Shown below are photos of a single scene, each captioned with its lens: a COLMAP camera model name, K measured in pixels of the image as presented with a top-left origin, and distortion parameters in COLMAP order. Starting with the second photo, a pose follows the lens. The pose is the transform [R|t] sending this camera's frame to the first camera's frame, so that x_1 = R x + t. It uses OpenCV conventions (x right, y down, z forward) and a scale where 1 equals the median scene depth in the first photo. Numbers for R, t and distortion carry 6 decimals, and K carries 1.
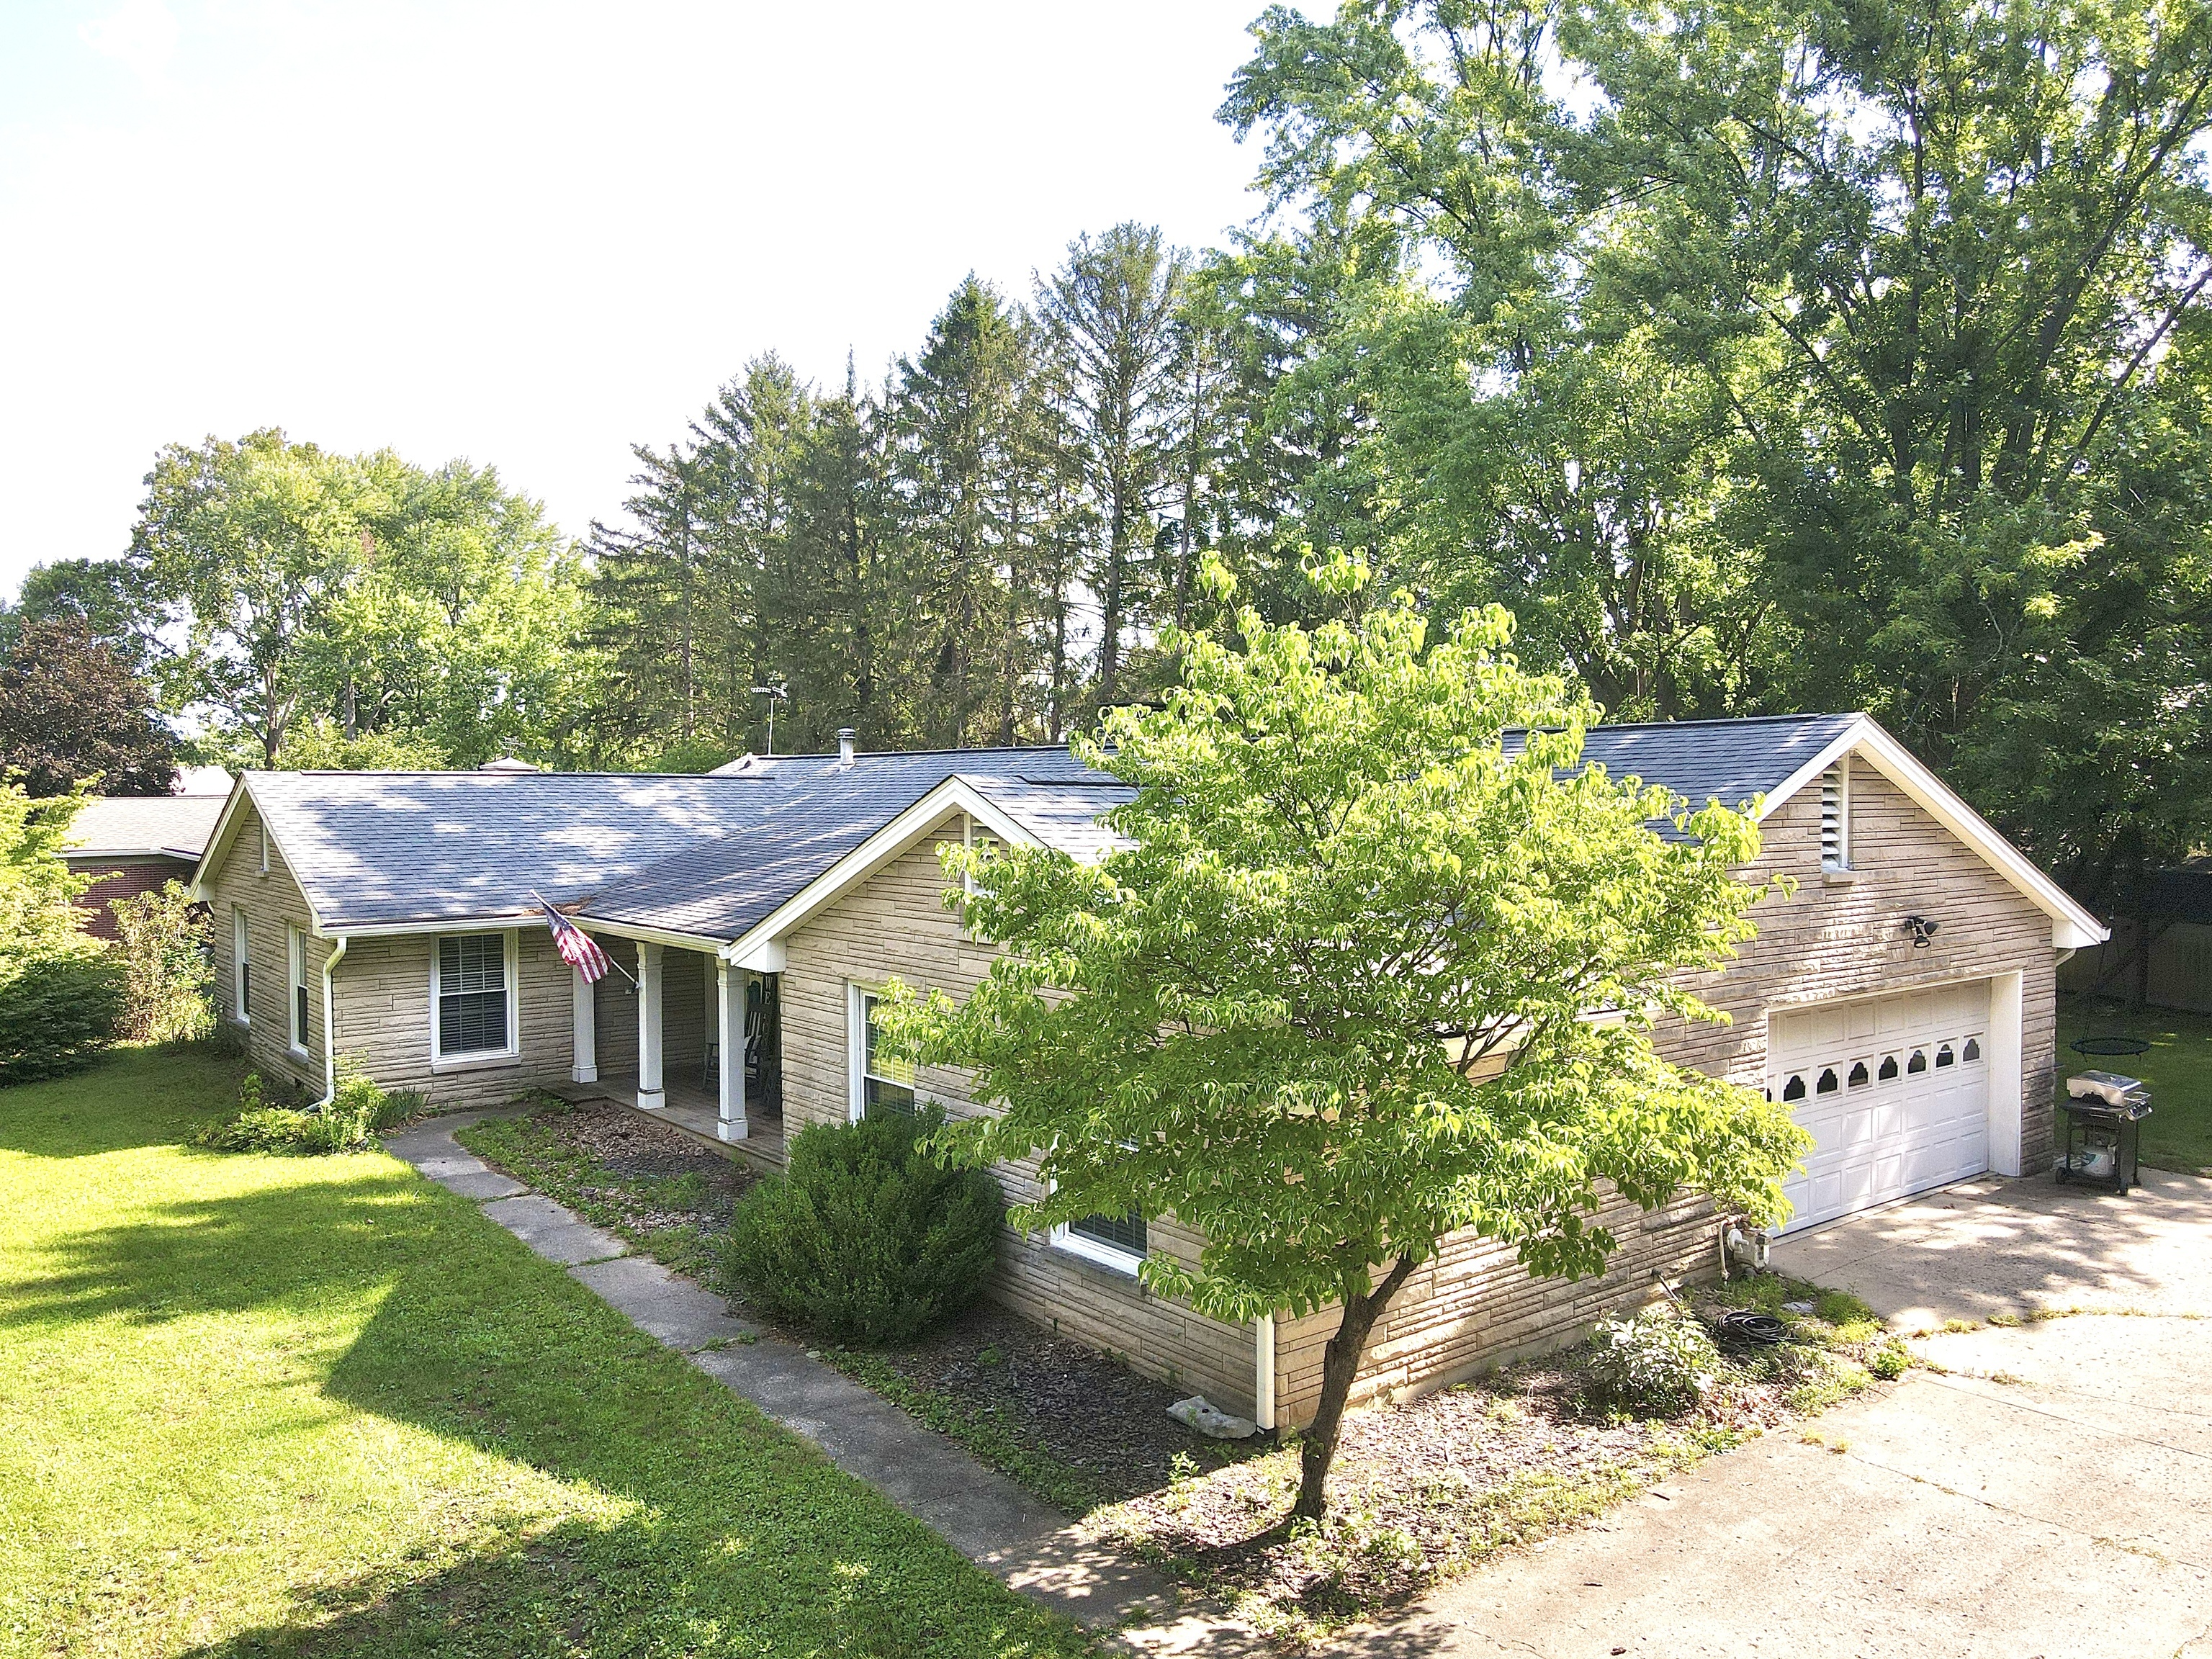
lens RADIAL K [[1543.0, 0, 1106.0], [0, 1543.0, 829.5], [0, 0, 1]] dist [-0.006594, -0.001810]
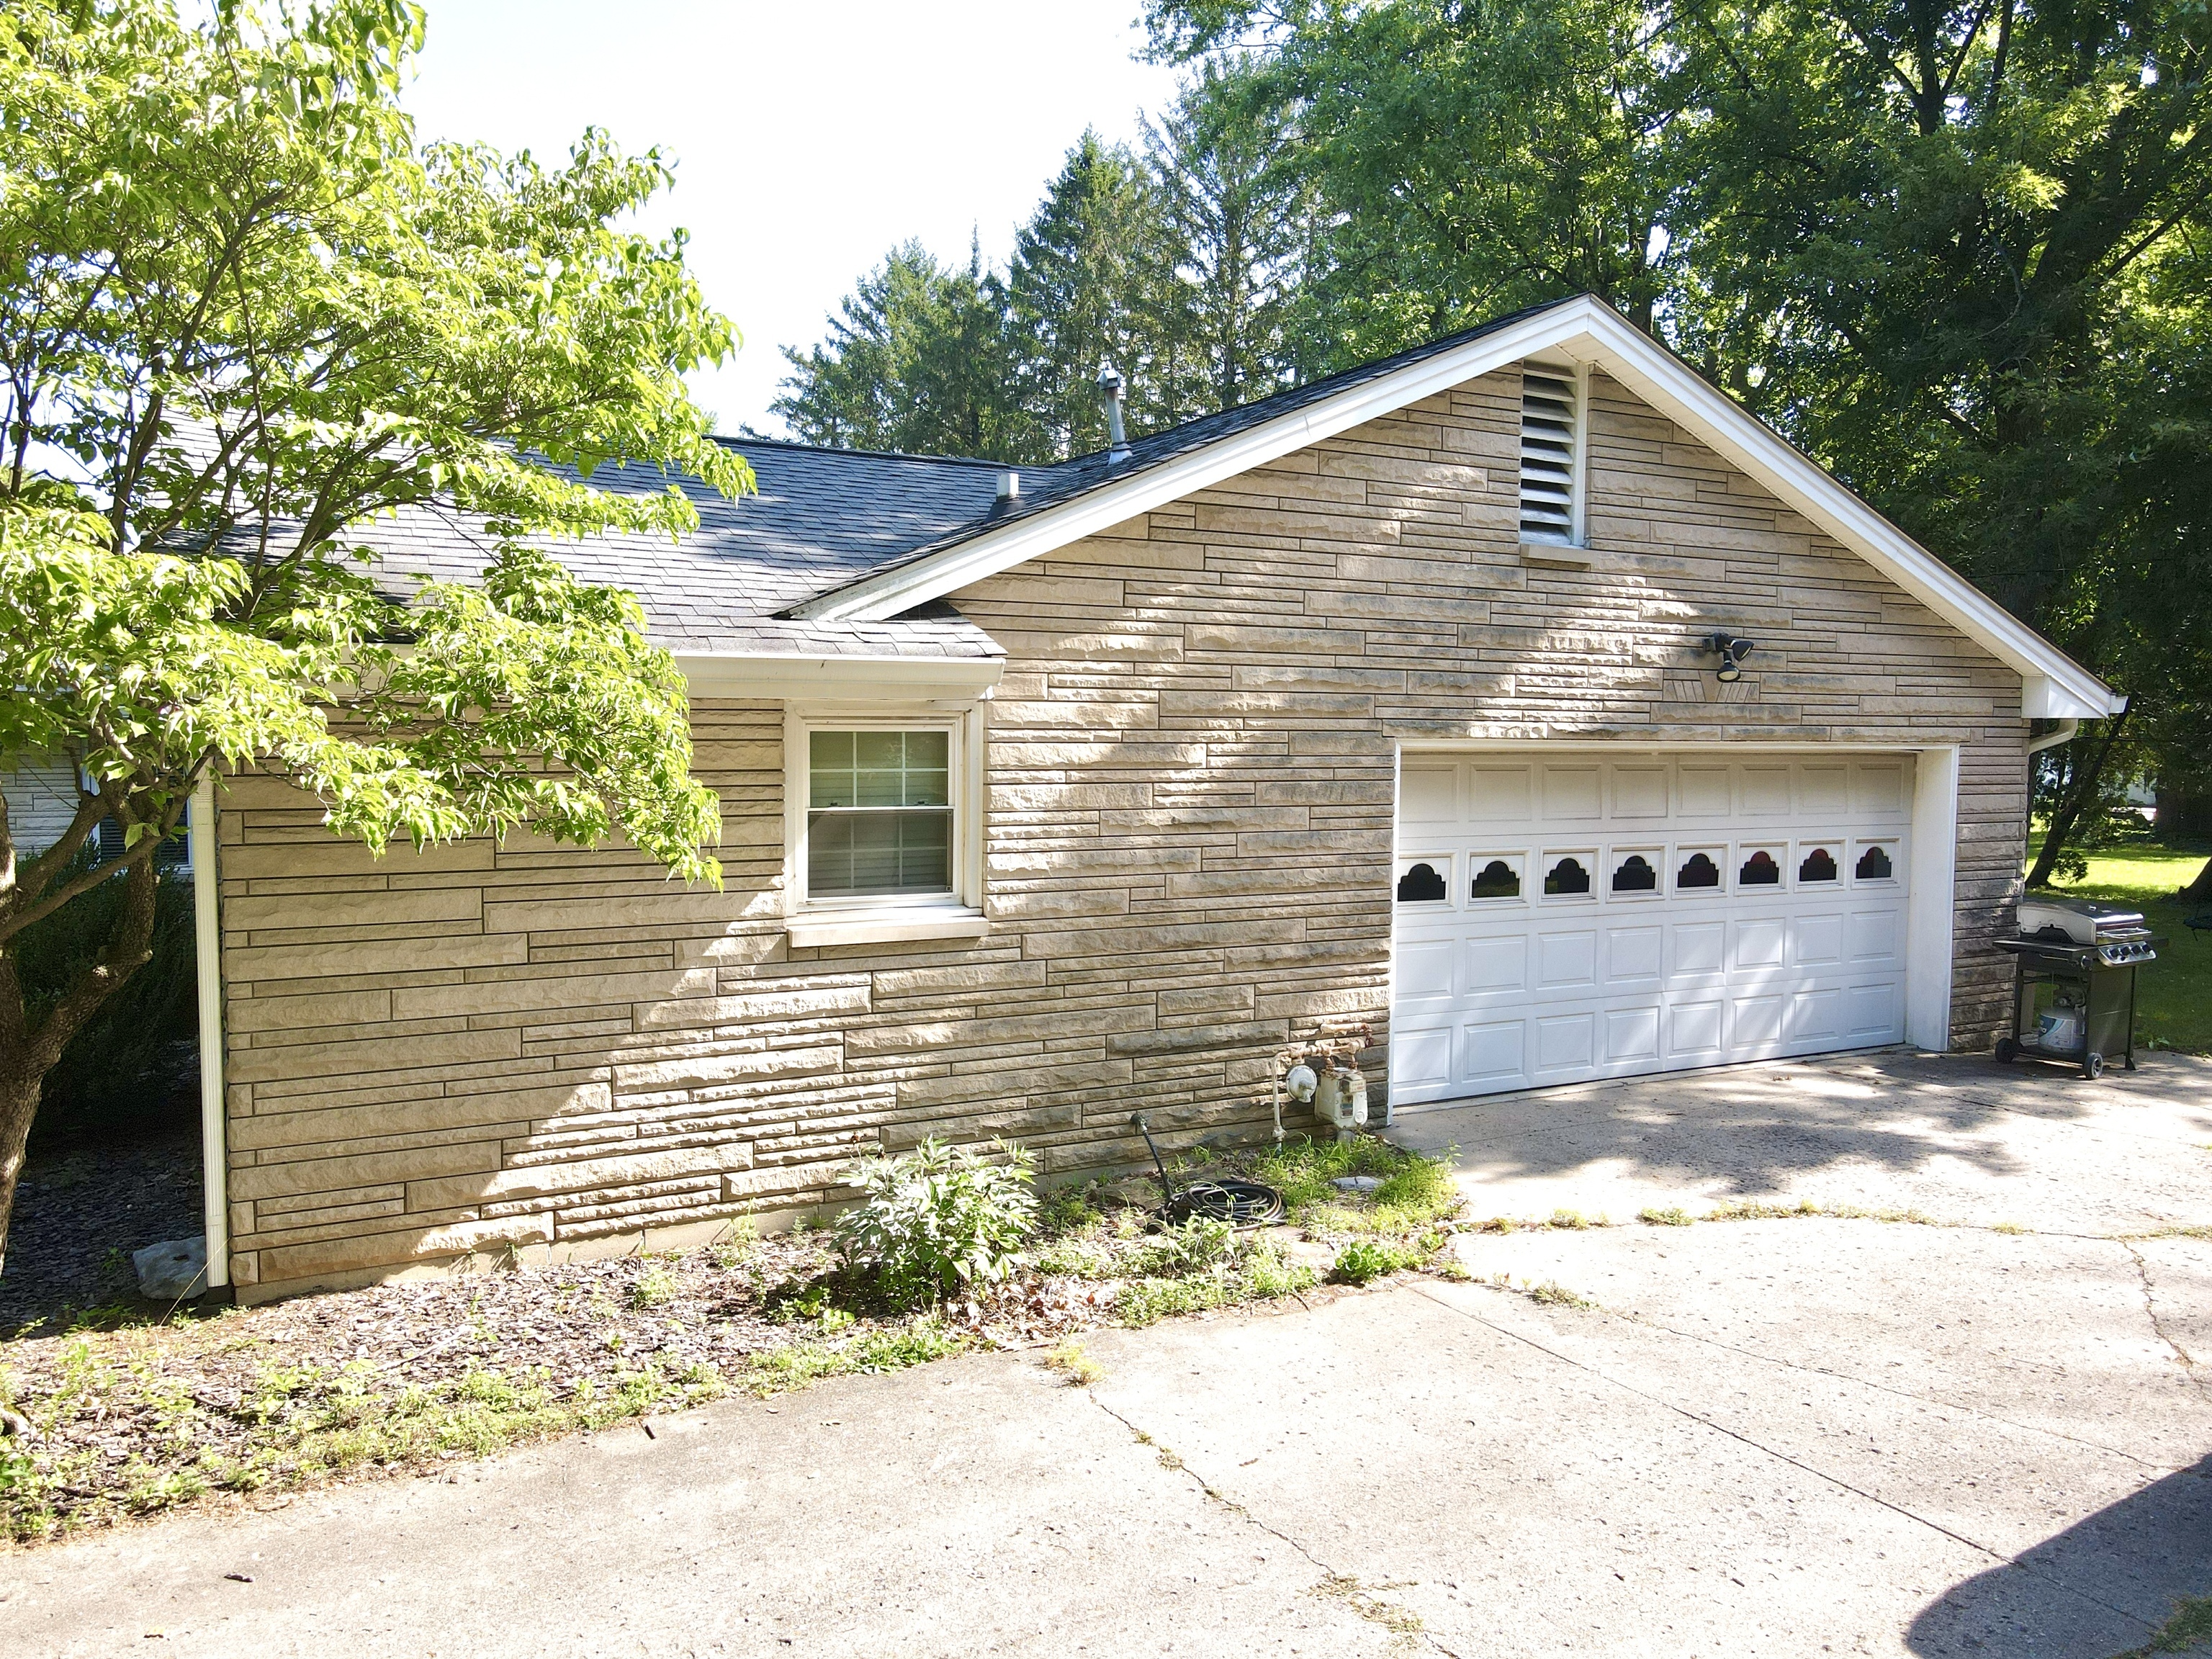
lens RADIAL K [[1576.4, 0, 1106.0], [0, 1576.4, 829.5], [0, 0, 1]] dist [0.006378, 0.003052]
pose [[0.988178, 0.016715, -0.152398, 0.342657], [-0.011350, 0.999287, 0.036008, 0.110159], [0.152892, -0.033853, 0.987663, 0.267232]]
